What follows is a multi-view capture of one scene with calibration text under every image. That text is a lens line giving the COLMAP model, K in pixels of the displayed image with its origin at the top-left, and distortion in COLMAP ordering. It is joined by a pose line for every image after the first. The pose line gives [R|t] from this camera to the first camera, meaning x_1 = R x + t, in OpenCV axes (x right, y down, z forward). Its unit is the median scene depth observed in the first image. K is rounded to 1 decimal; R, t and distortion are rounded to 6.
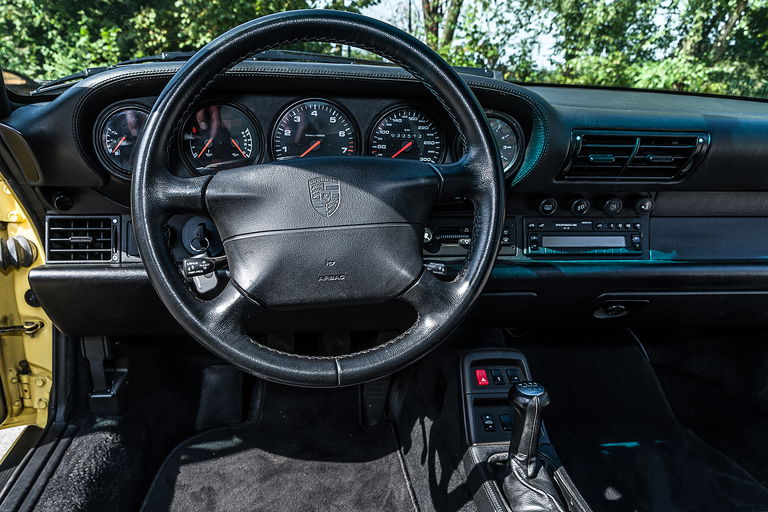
lens RADIAL K [[566.9, 0, 360.0], [0, 566.9, 284.8], [0, 0, 1]] dist [0.007707, -0.000734]
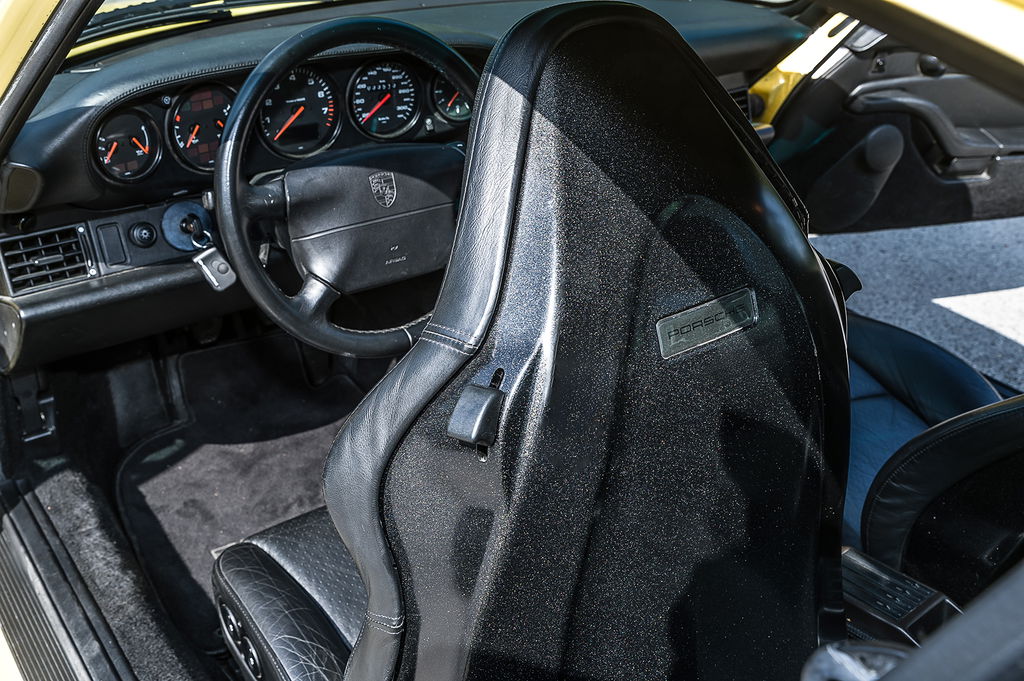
lens RADIAL K [[989.5, 0, 512.0], [0, 989.5, 340.5], [0, 0, 1]] dist [0.001184, 0.014857]
pose [[0.846965, -0.251352, 0.468478, -0.640050], [0.136167, 0.954347, 0.265857, -0.268587], [-0.513915, -0.161381, 0.842525, -0.629447]]
